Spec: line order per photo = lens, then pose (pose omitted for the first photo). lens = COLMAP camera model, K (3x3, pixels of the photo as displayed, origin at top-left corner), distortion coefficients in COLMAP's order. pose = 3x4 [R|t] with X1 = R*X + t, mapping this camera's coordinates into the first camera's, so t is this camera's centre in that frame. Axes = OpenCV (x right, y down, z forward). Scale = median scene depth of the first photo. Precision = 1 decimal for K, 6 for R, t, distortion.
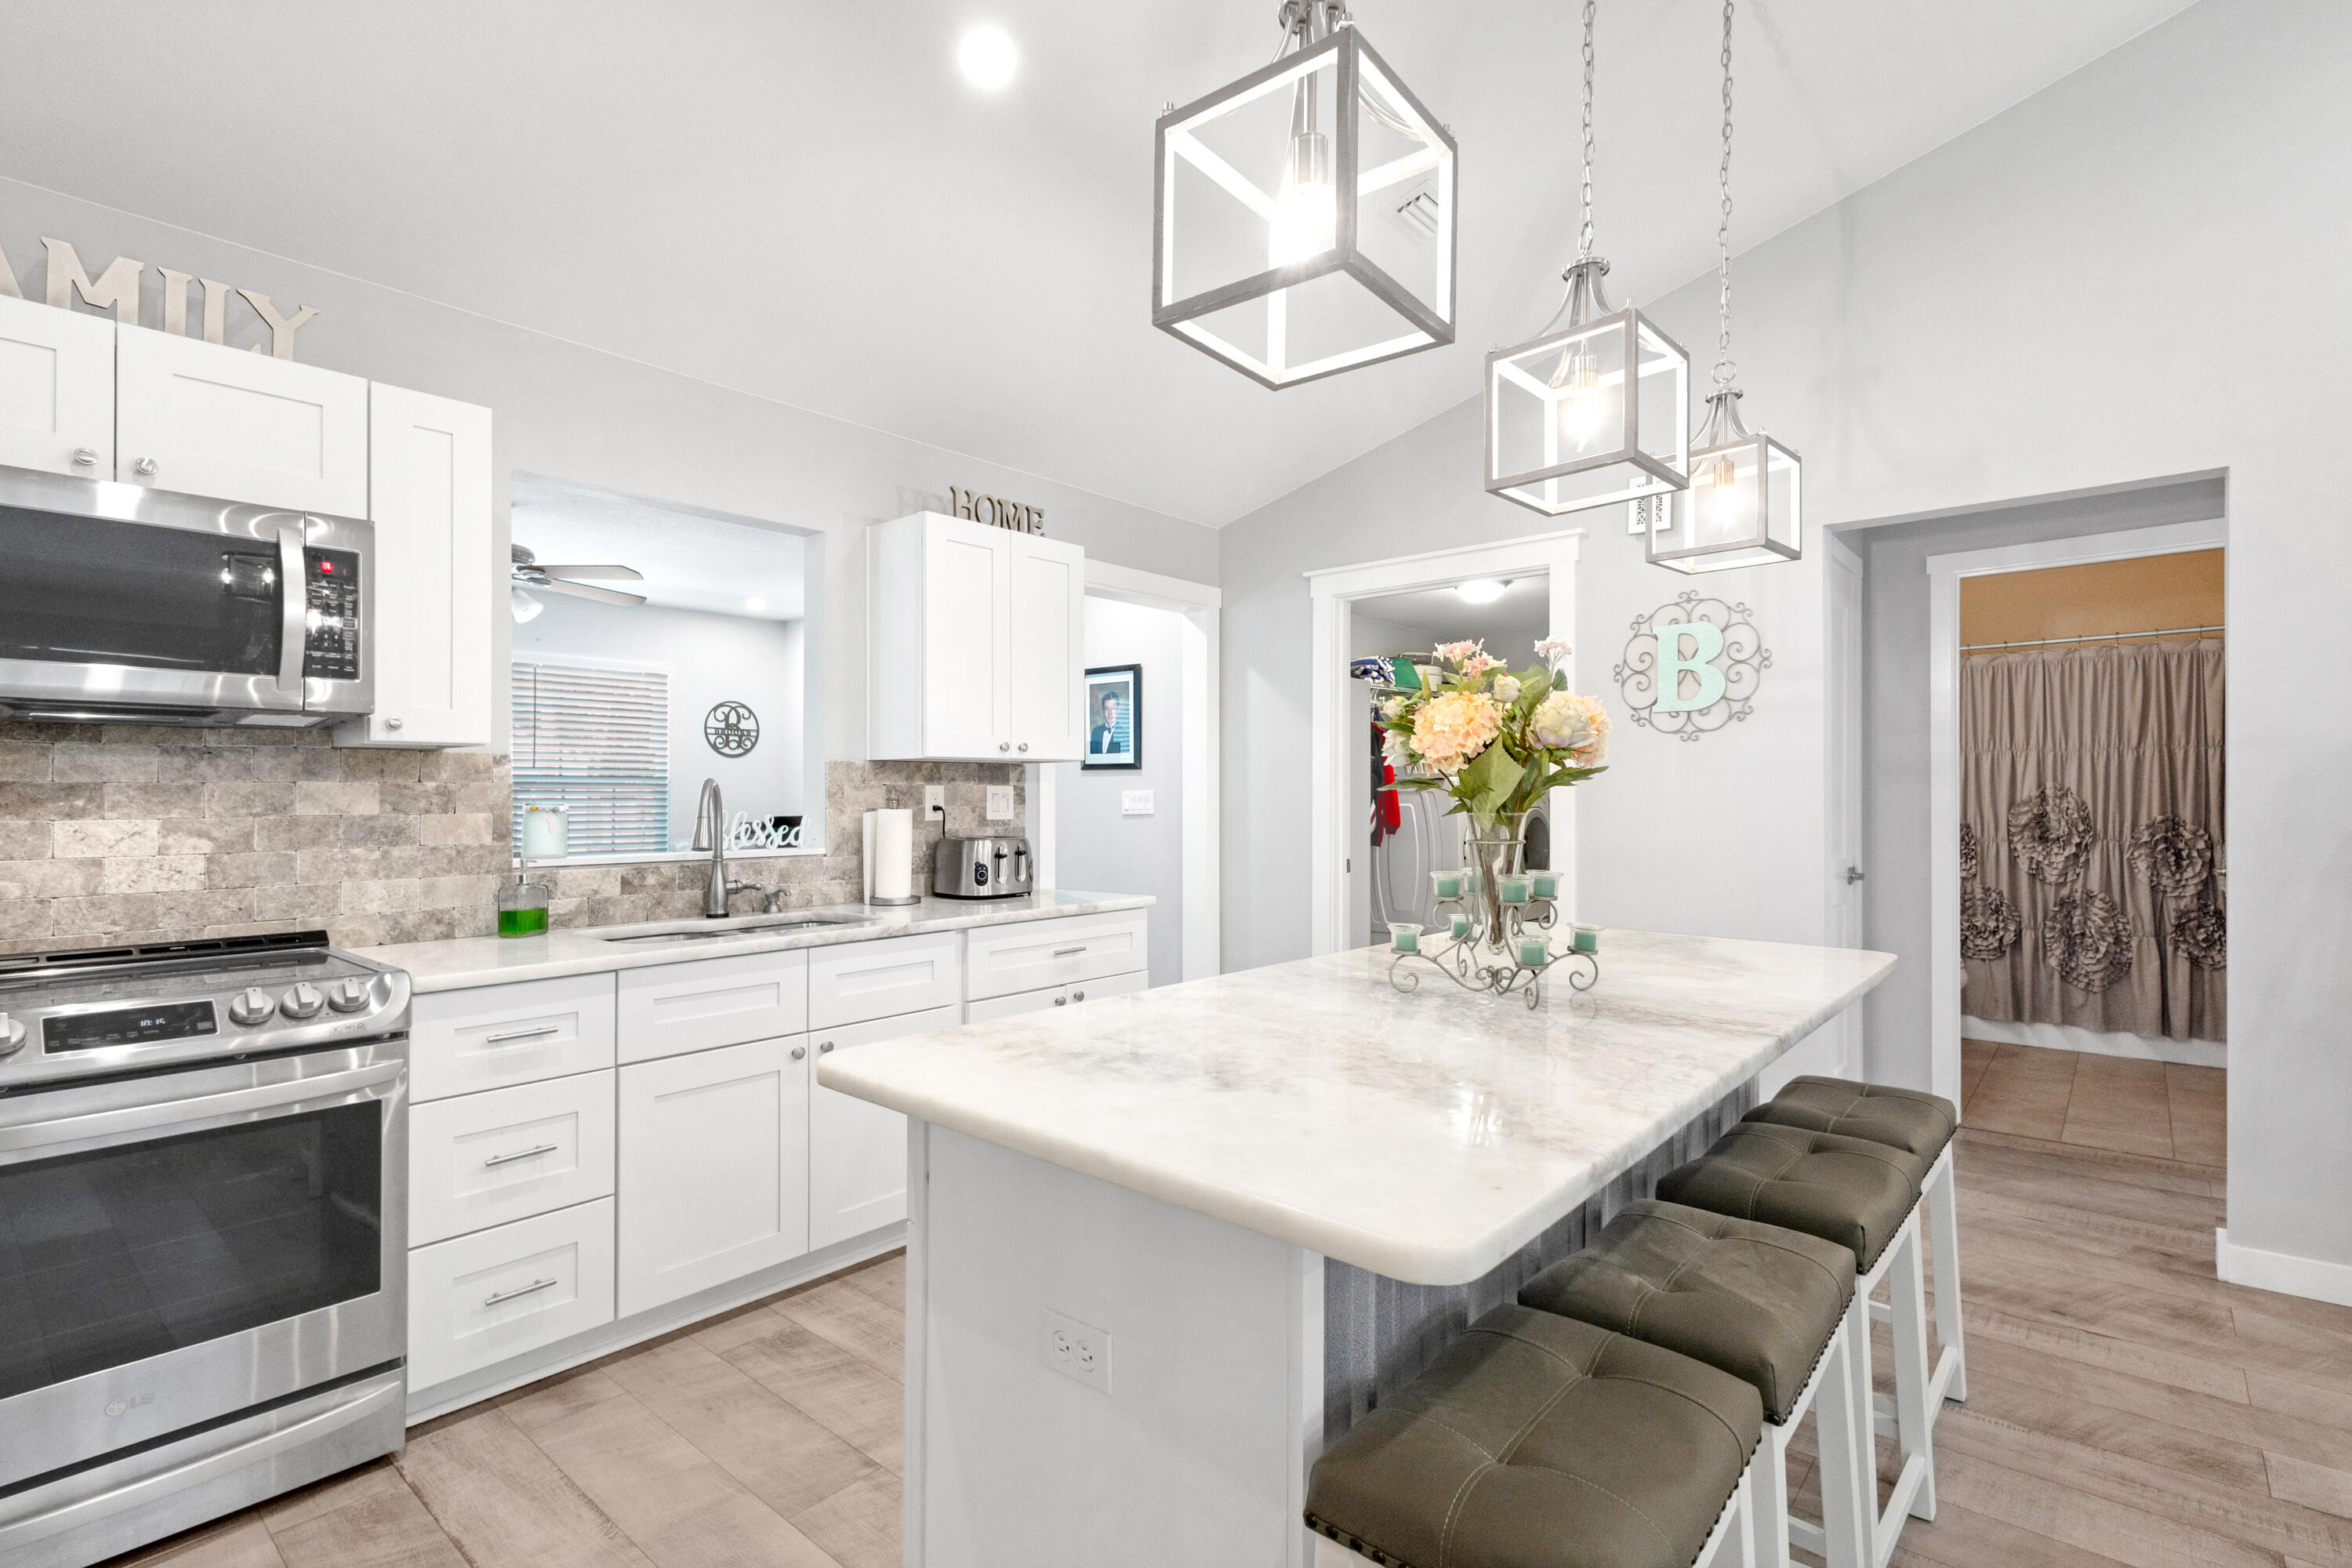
lens RADIAL K [[1103.0, 0, 1183.8], [0, 1103.0, 792.6], [0, 0, 1]] dist [0.017351, 0.000029]
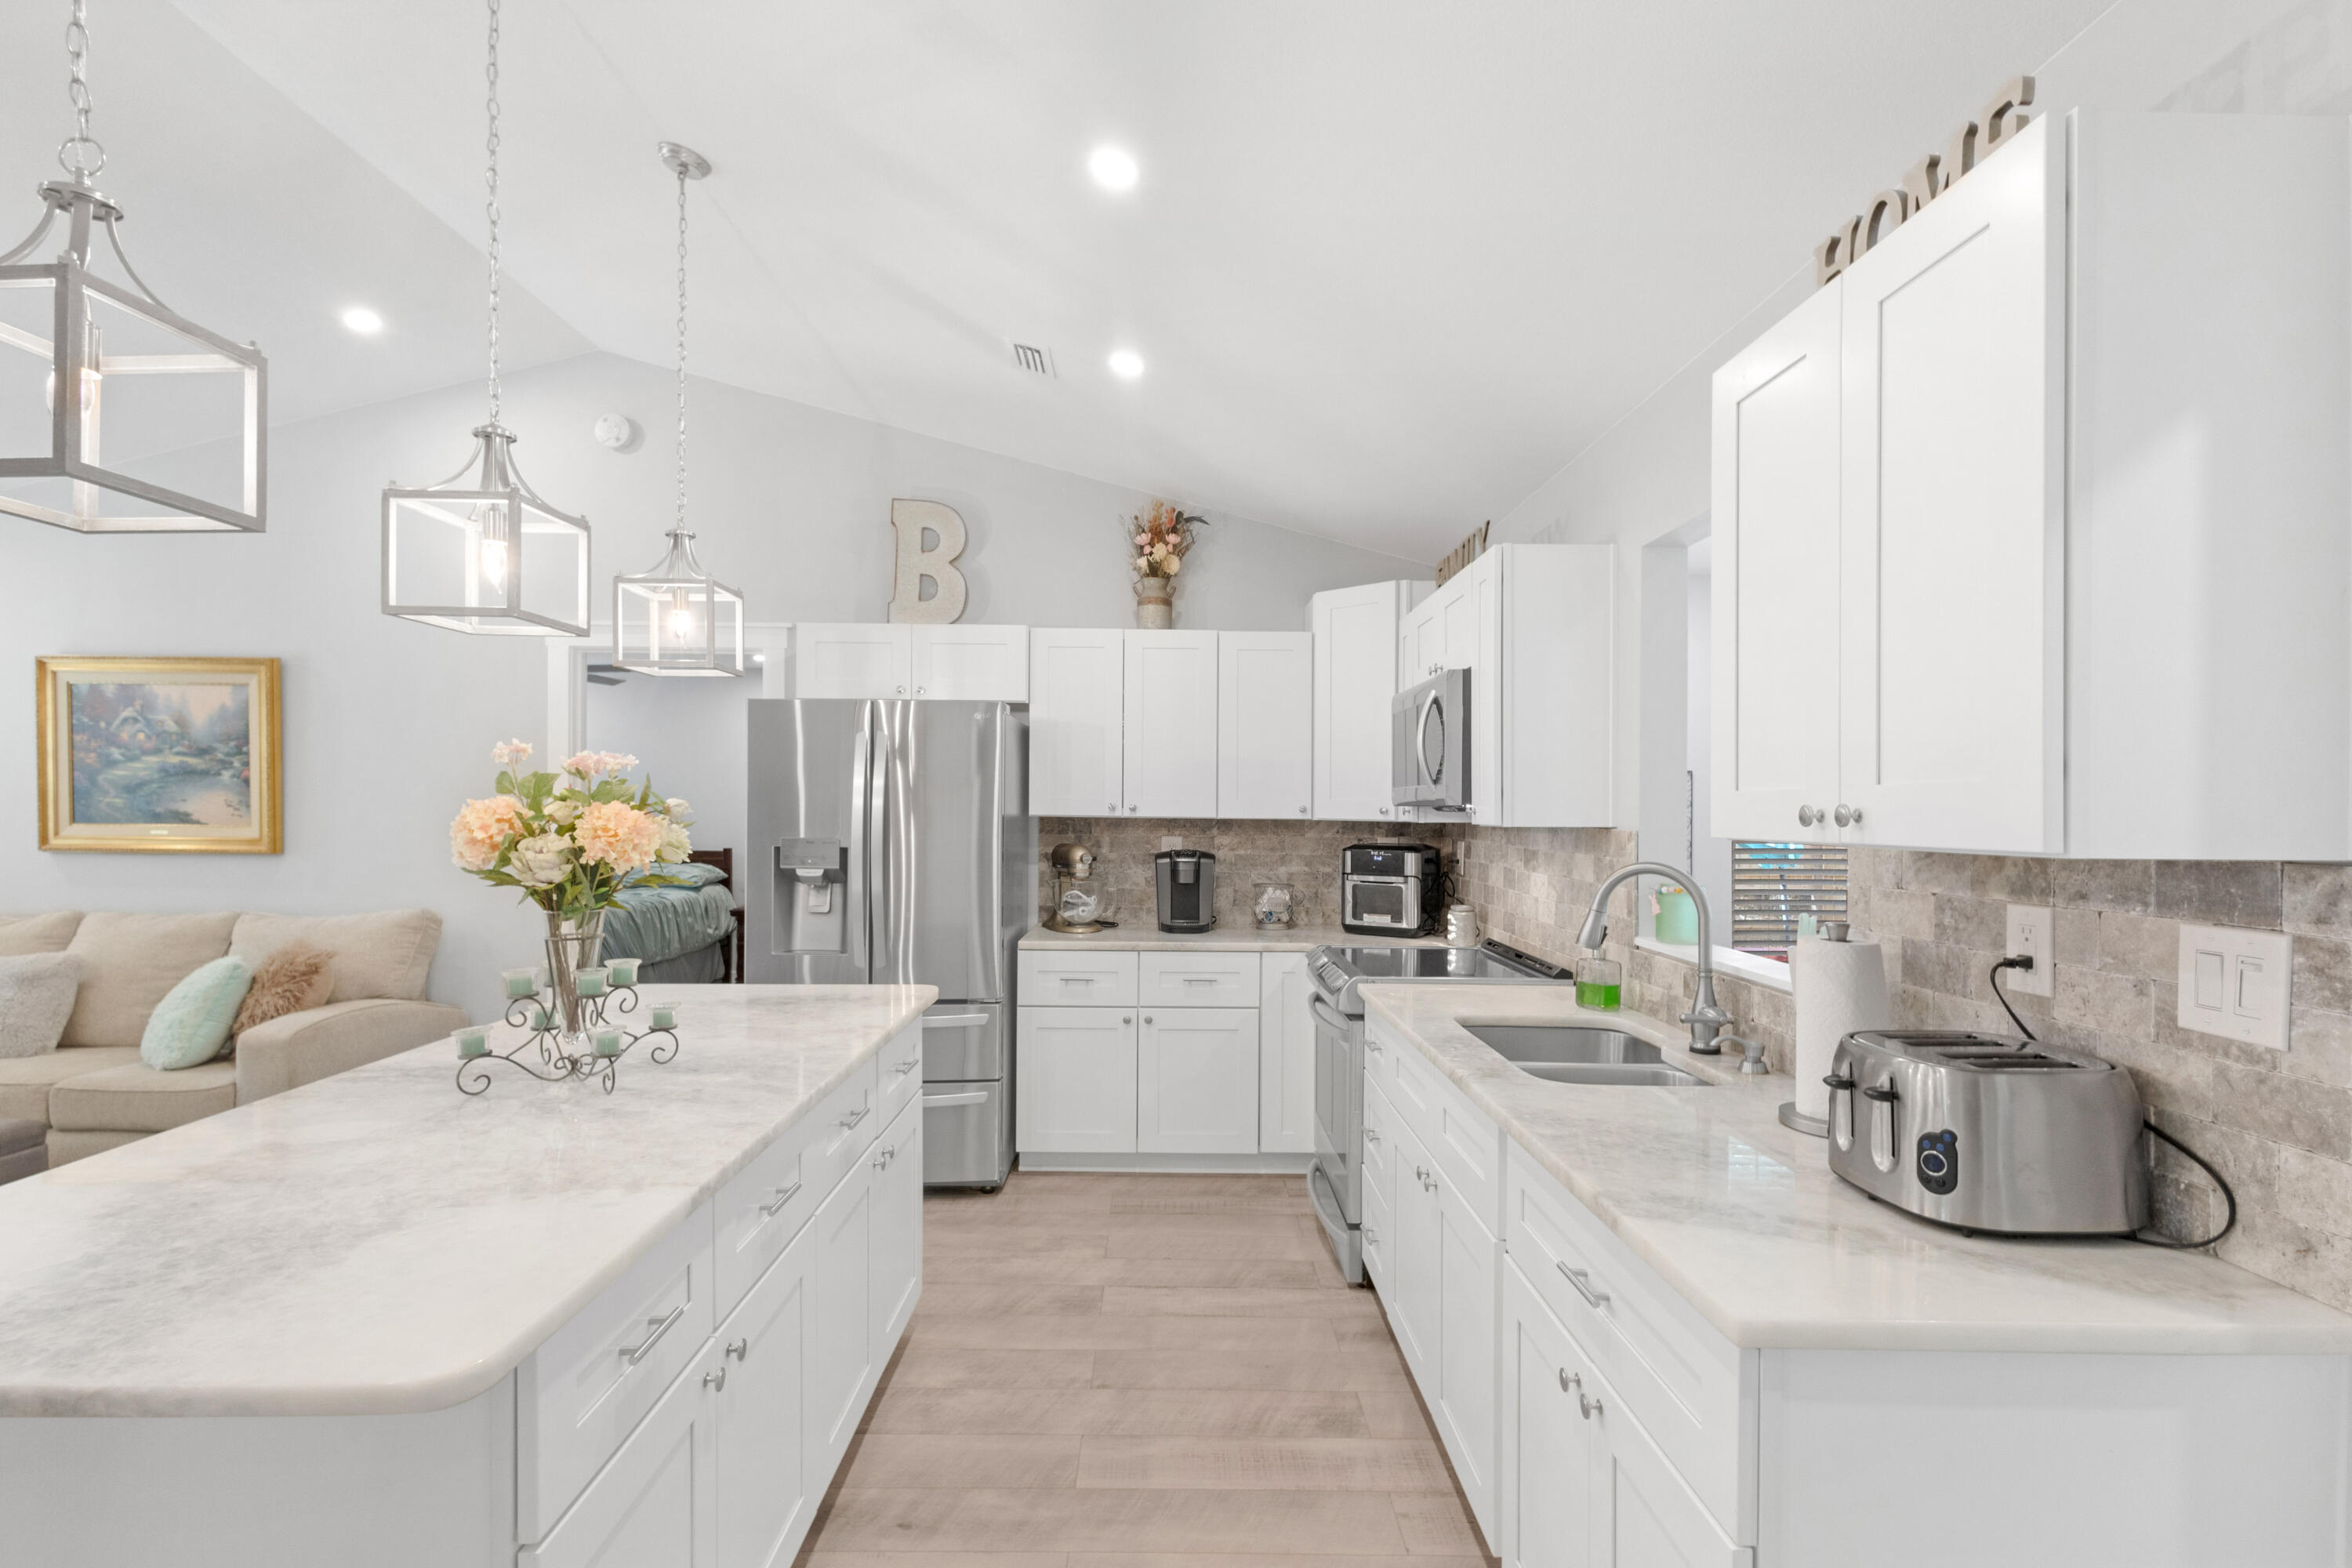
lens RADIAL K [[1112.2, 0, 1165.8], [0, 1112.2, 814.1], [0, 0, 1]] dist [-0.000796, 0.000064]
pose [[-0.755576, 0.000578, -0.655060, 0.334165], [-0.005924, 0.999953, 0.007715, -0.049720], [0.655034, 0.009710, -0.755537, 1.318954]]
